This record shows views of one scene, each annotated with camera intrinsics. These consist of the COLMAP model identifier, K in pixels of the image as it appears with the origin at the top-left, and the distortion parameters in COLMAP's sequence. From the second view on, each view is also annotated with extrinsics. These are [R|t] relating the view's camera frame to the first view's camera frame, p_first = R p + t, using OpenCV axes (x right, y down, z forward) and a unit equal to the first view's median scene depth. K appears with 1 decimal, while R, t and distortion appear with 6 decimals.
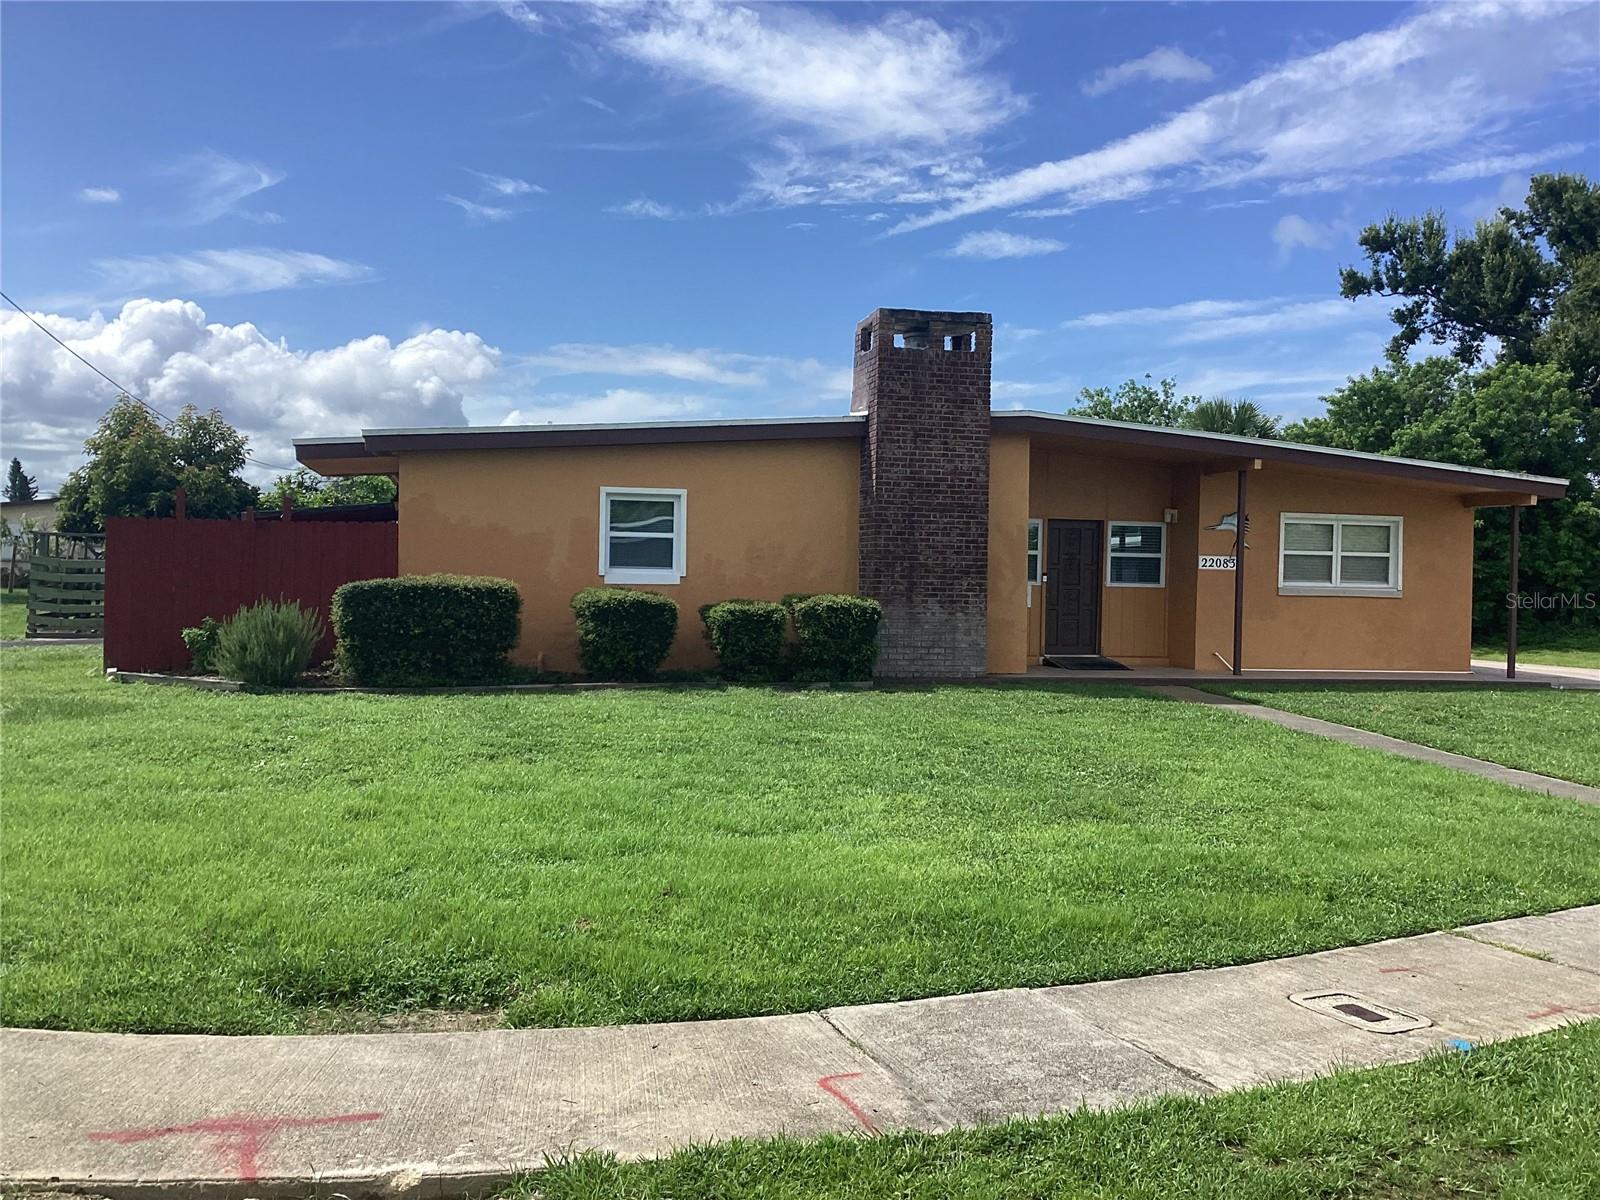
lens RADIAL K [[1490.7, 0, 786.9], [0, 1490.7, 617.1], [0, 0, 1]] dist [0.048372, 0.000000]
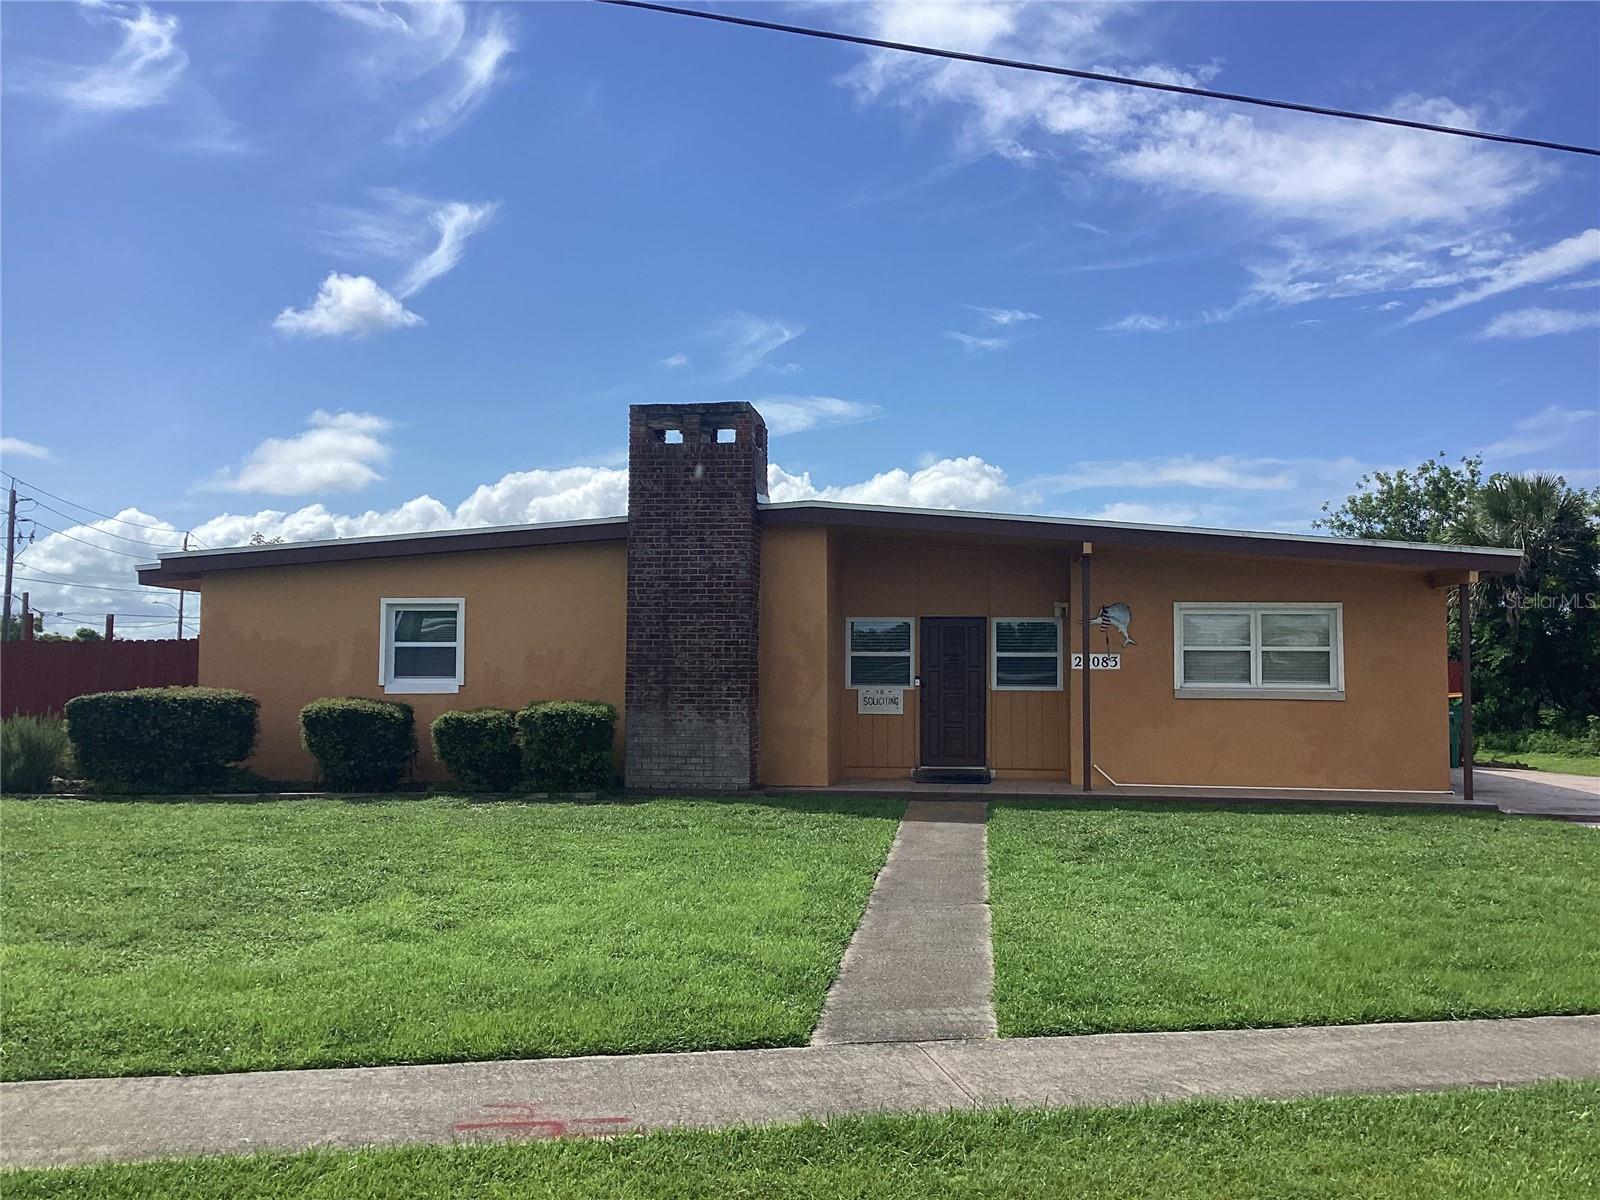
lens RADIAL K [[1490.7, 0, 784.0], [0, 1490.7, 595.4], [0, 0, 1]] dist [0.048372, 0.000000]
pose [[0.943735, -0.034839, -0.328862, 0.391091], [0.004117, 0.995596, -0.093656, 0.006054], [0.330677, 0.087032, 0.939722, 0.111006]]
